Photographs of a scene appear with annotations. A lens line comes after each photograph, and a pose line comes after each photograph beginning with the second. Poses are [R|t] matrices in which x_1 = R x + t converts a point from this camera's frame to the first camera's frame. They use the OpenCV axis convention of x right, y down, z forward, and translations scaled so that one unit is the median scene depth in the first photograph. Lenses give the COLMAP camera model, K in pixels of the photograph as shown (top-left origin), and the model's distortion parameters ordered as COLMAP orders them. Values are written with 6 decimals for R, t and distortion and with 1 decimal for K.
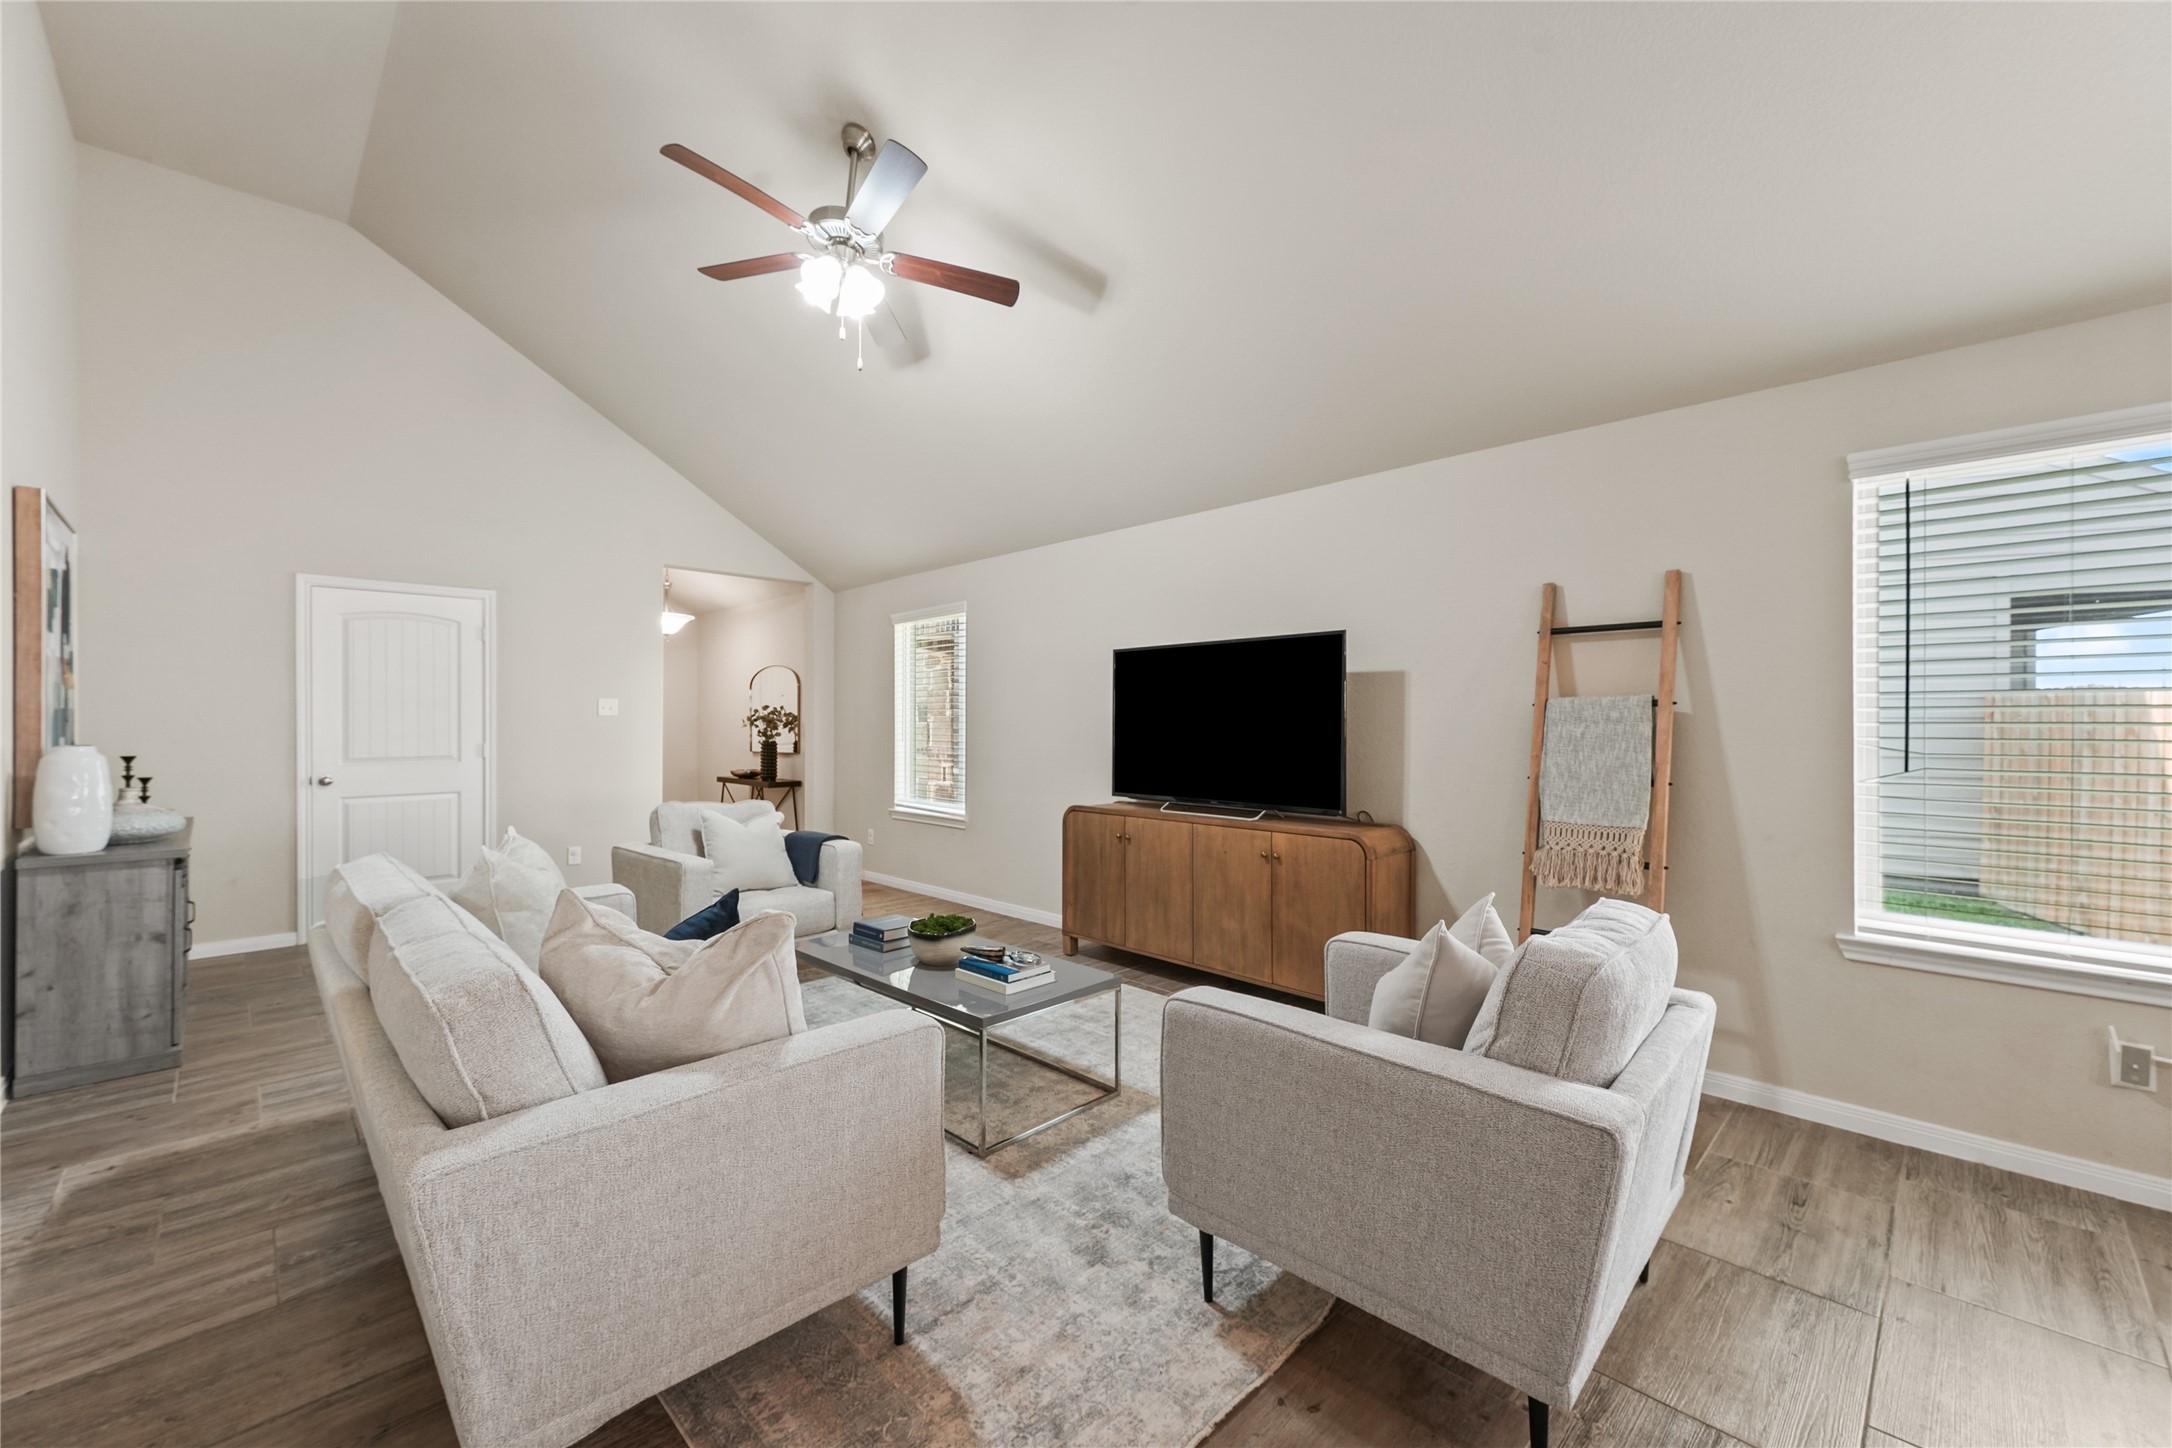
lens RADIAL K [[877.4, 0, 1093.6], [0, 877.4, 733.1], [0, 0, 1]] dist [0.001957, 0.000198]
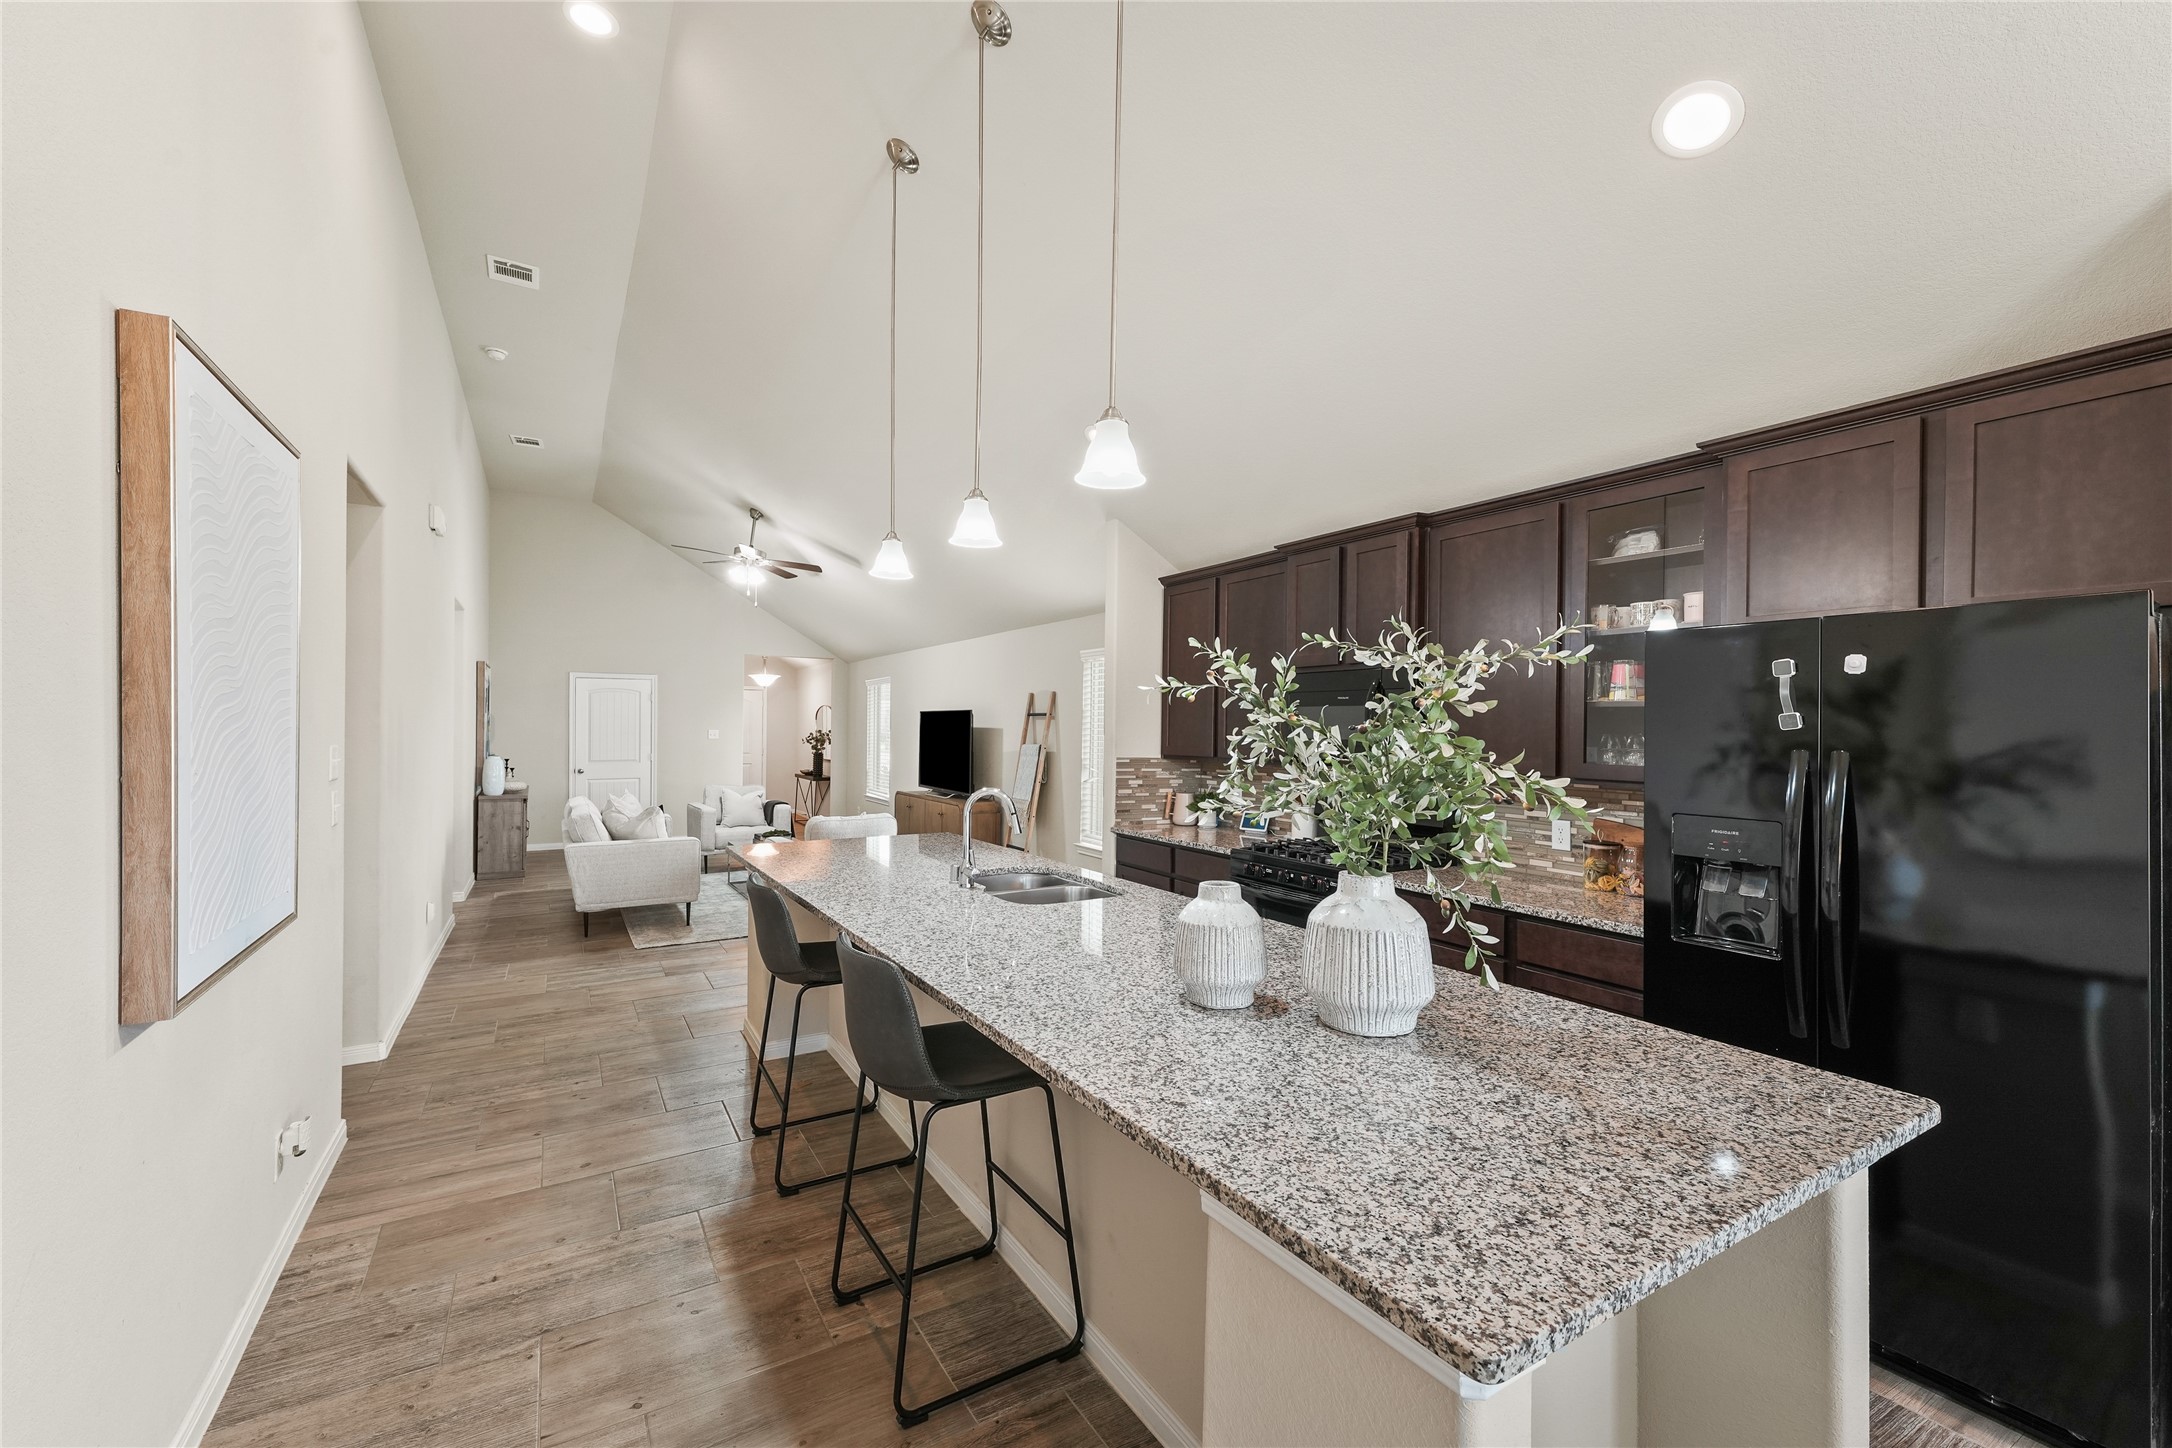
lens RADIAL K [[877.4, 0, 1080.4], [0, 877.4, 736.4], [0, 0, 1]] dist [0.001957, 0.000198]
pose [[0.973123, 0.009260, -0.230100, 0.823862], [-0.009935, 0.999949, -0.001775, -0.038786], [0.230071, 0.004013, 0.973165, -0.821097]]
